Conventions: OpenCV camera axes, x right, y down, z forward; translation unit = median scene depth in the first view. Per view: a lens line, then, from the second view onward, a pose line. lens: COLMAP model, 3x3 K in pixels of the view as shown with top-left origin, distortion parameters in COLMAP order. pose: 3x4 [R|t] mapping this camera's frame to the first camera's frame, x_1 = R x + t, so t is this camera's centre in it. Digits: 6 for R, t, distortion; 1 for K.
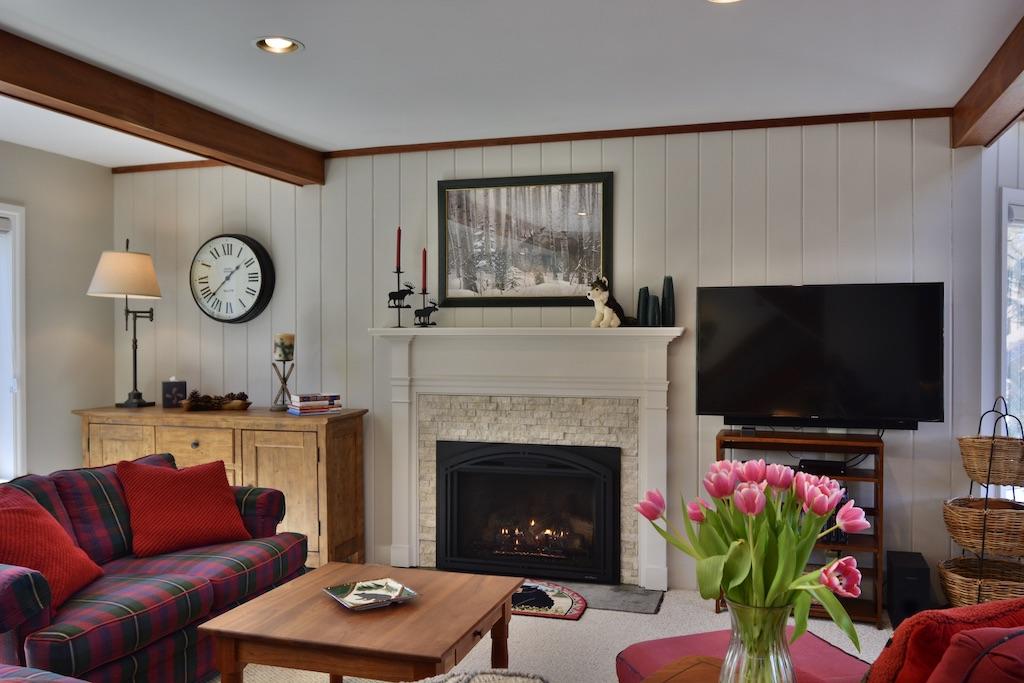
lens RADIAL K [[850.3, 0, 512.0], [0, 850.3, 341.5], [0, 0, 1]] dist [-0.005993, 0.000441]
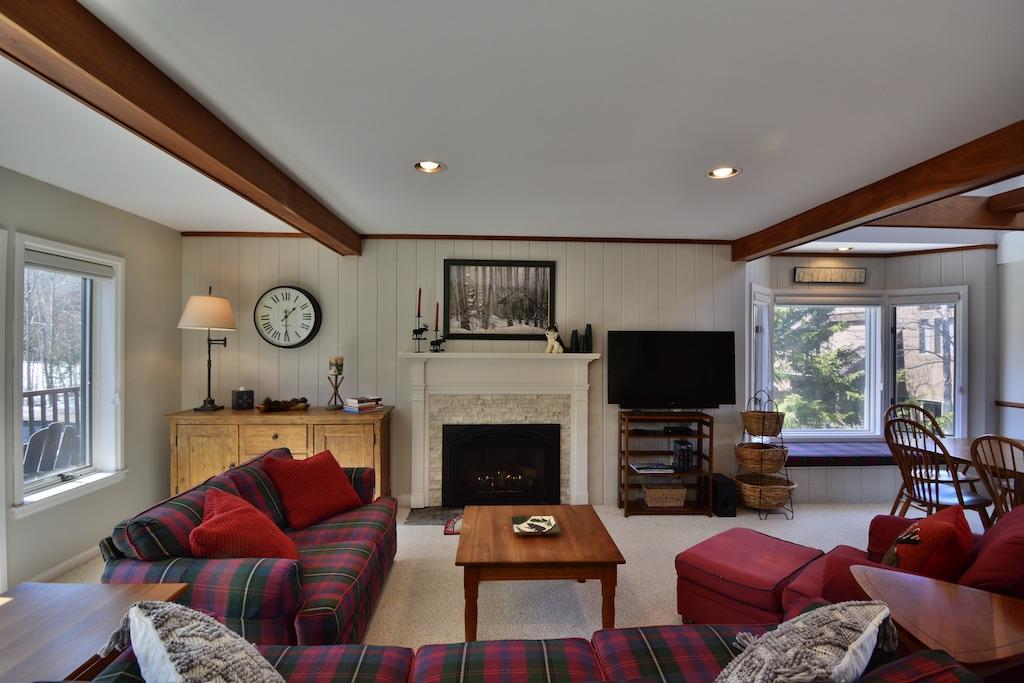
lens RADIAL K [[489.3, 0, 512.0], [0, 489.3, 341.5], [0, 0, 1]] dist [0.002748, -0.000122]
pose [[0.938804, 0.006462, 0.344390, -0.284538], [-0.003020, 0.999940, -0.010530, -0.027848], [-0.344437, 0.008846, 0.938768, 0.109354]]
